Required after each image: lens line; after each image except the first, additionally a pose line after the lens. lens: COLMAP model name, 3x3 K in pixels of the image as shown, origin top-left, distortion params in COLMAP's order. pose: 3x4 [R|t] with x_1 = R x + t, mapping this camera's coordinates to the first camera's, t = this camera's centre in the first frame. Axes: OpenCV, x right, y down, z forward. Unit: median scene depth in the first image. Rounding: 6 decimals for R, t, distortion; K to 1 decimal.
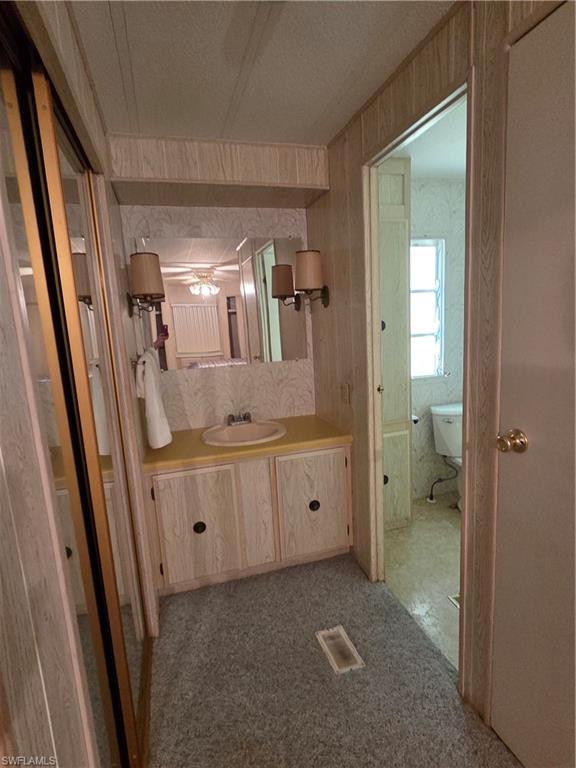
lens RADIAL K [[400.1, 0, 288.0], [0, 400.1, 384.0], [0, 0, 1]] dist [0.001572, 0.000131]
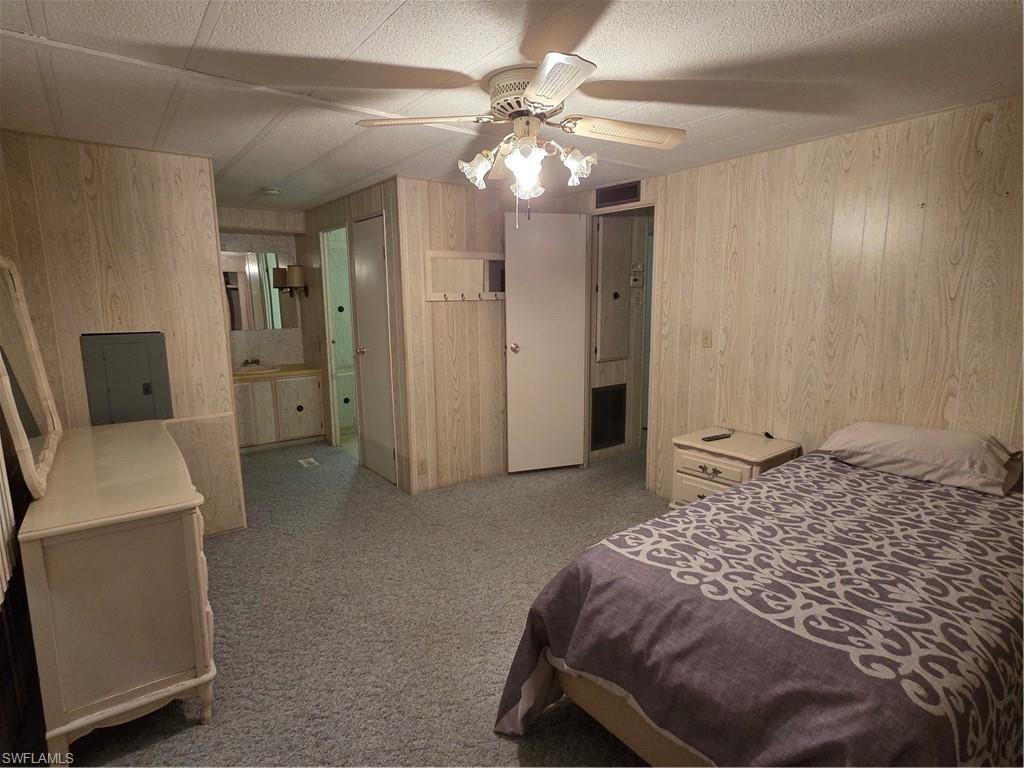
lens RADIAL K [[533.4, 0, 512.0], [0, 533.4, 384.0], [0, 0, 1]] dist [0.001572, 0.000131]
pose [[0.931993, -0.010759, 0.362317, 0.082780], [0.011070, 0.999938, 0.001217, 0.194097], [-0.362308, 0.002877, 0.932054, -1.501863]]
